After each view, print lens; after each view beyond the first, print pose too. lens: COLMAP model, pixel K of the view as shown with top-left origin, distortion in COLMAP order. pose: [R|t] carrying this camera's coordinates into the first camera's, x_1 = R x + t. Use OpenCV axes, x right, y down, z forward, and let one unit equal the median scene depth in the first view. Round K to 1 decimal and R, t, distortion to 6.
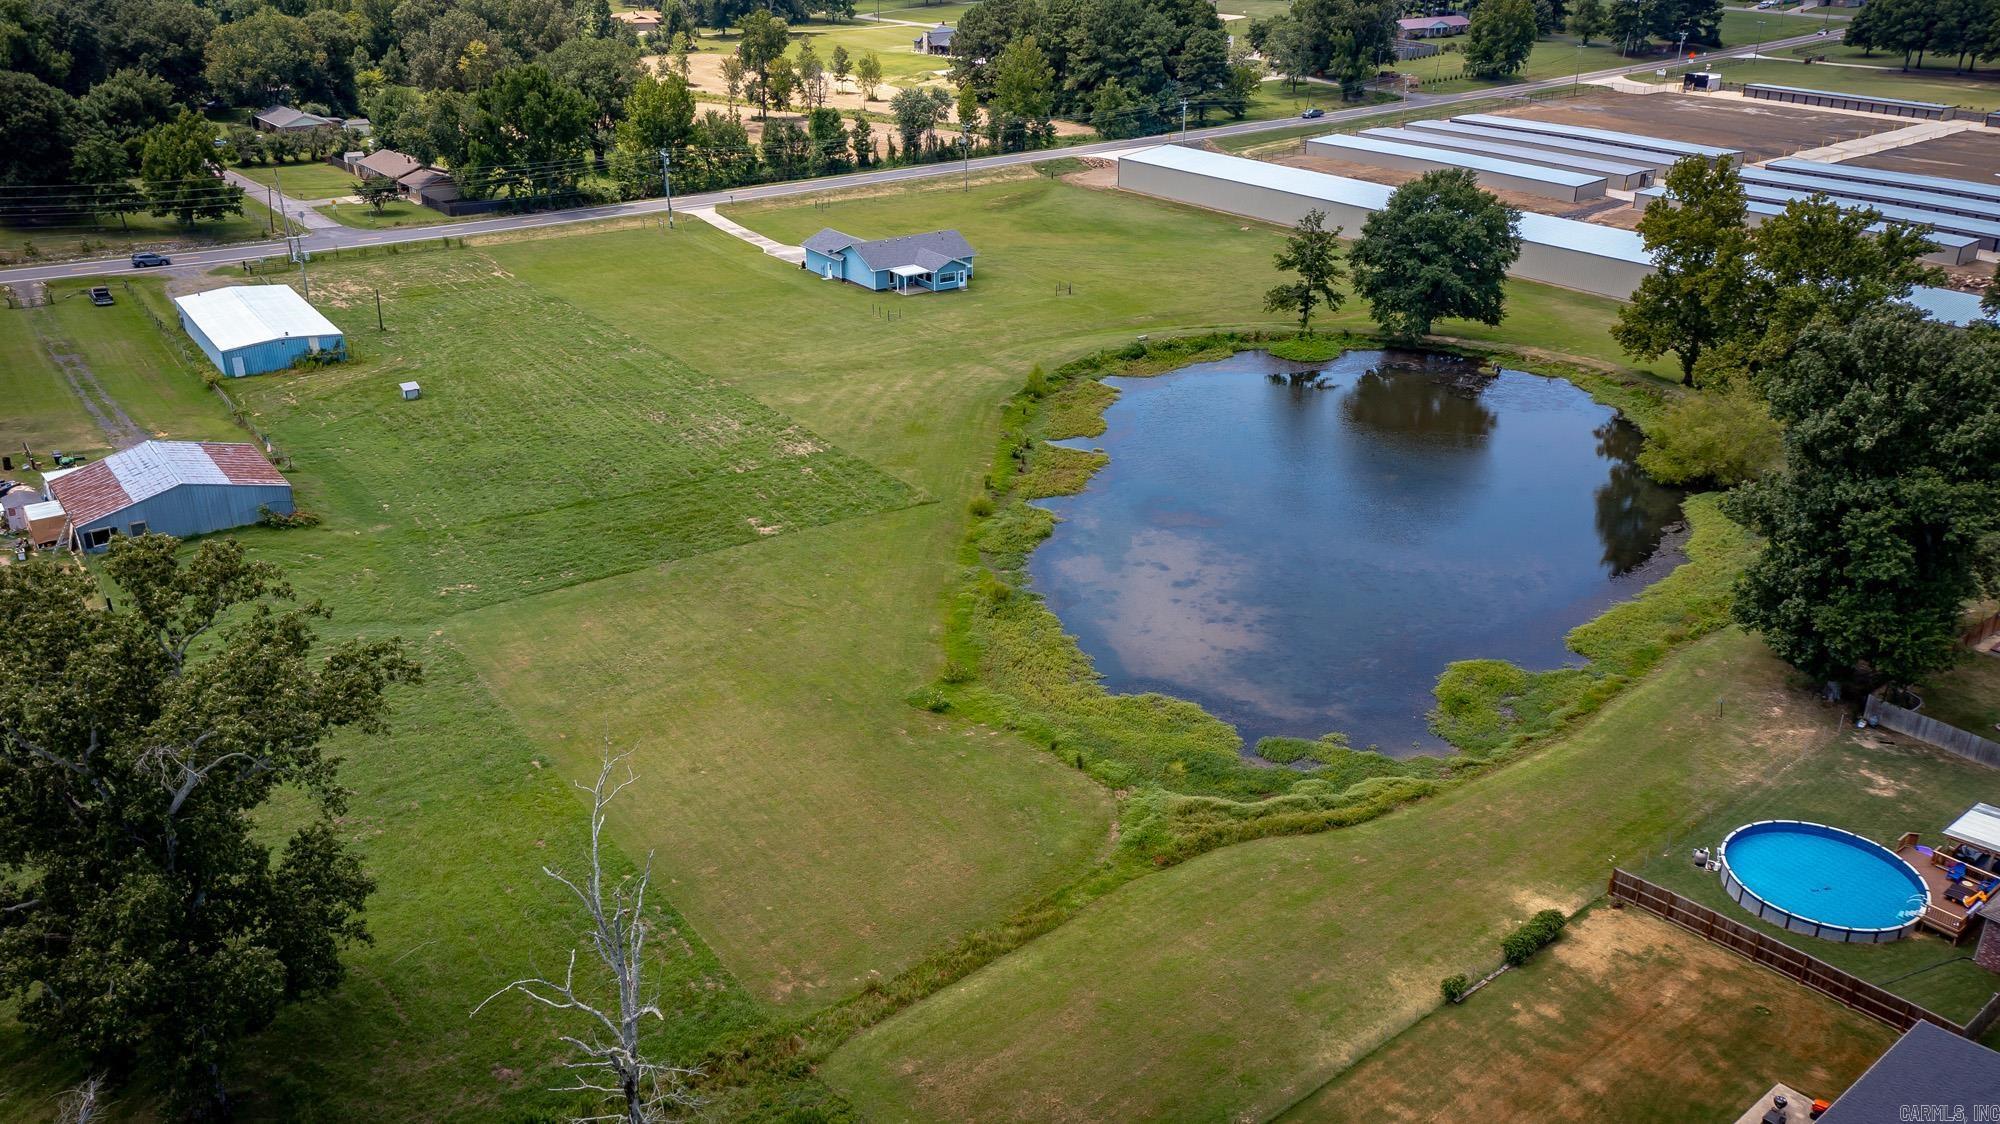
lens RADIAL K [[1596.3, 0, 996.7], [0, 1596.3, 560.4], [0, 0, 1]] dist [0.005886, 0.010584]
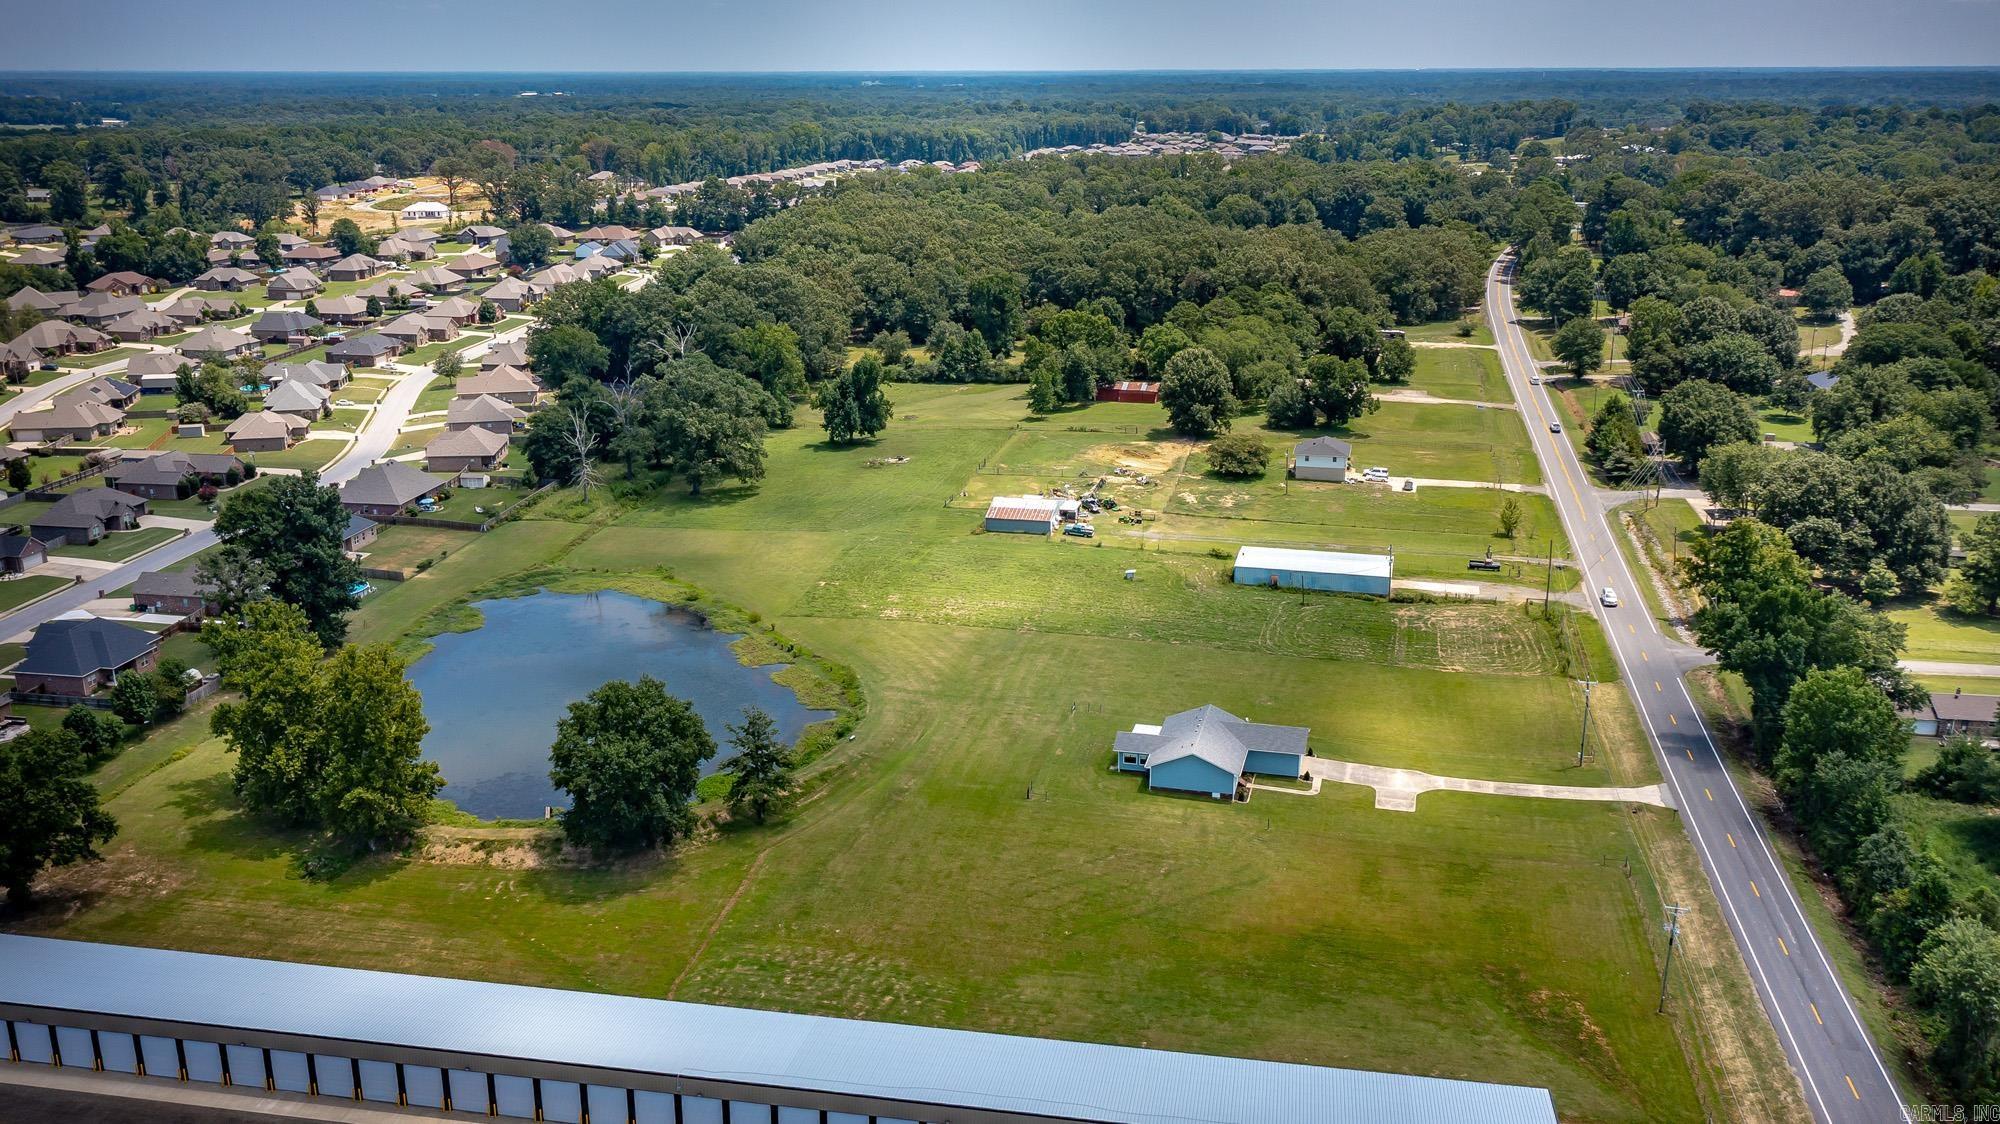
lens RADIAL K [[1672.1, 0, 1017.3], [0, 1672.1, 562.2], [0, 0, 1]] dist [0.000275, 0.001476]
pose [[-0.751561, 0.181317, -0.634255, 0.520610], [-0.272573, 0.790208, 0.548886, -0.653648], [0.600716, 0.585402, -0.544467, 1.171640]]
